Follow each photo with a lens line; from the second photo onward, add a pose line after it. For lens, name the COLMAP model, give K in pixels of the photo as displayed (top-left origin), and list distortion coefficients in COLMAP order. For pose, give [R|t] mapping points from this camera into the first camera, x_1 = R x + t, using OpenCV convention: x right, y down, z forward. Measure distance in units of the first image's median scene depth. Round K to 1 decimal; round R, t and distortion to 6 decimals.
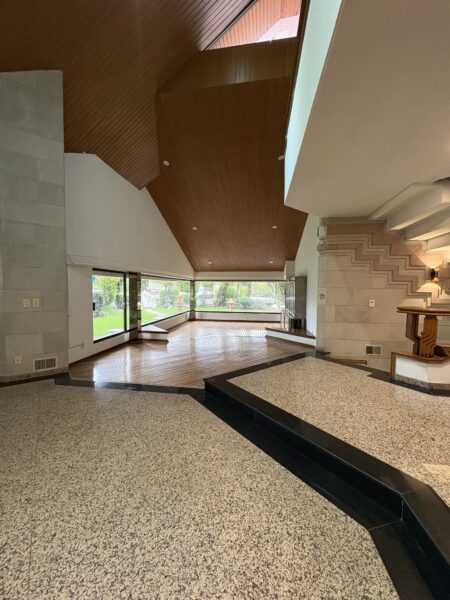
lens RADIAL K [[238.5, 0, 225.0], [0, 238.5, 300.0], [0, 0, 1]] dist [-0.000444, 0.000021]
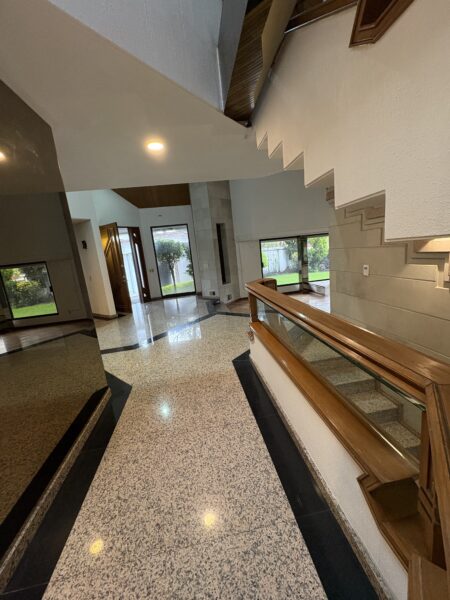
lens RADIAL K [[237.2, 0, 225.0], [0, 237.2, 300.0], [0, 0, 1]] dist [0.000416, 0.000131]
pose [[0.279789, 0.152208, -0.947919, 1.151733], [0.056228, 0.983060, 0.174447, -0.042467], [0.958414, -0.102108, 0.266491, 0.432838]]
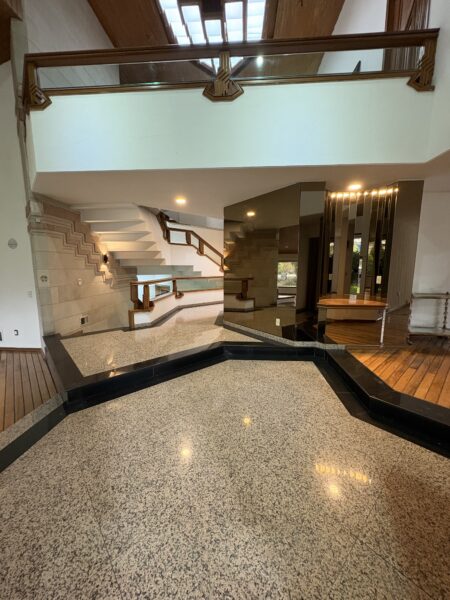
lens RADIAL K [[237.2, 0, 225.0], [0, 237.2, 300.0], [0, 0, 1]] dist [0.000416, 0.000131]
pose [[-0.076209, -0.146818, 0.986223, -0.617179], [0.045046, 0.987583, 0.150501, -0.042272], [-0.996074, 0.055895, -0.068650, 0.366413]]
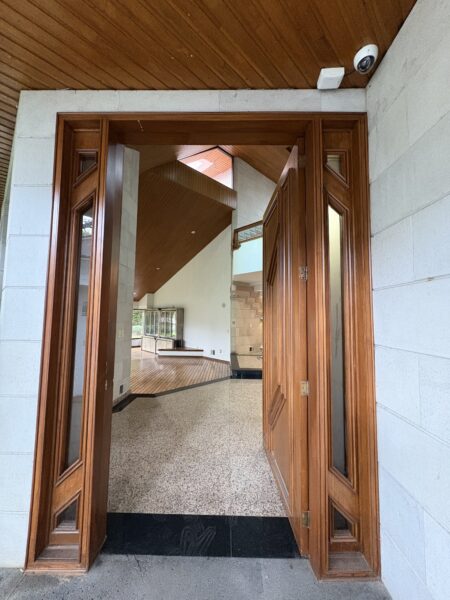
lens RADIAL K [[237.2, 0, 225.0], [0, 237.2, 300.0], [0, 0, 1]] dist [0.000416, 0.000131]
pose [[0.611597, 0.055552, 0.789217, -1.128598], [0.030478, 0.995137, -0.093665, -0.021138], [-0.790582, 0.081339, 0.606930, -0.071560]]
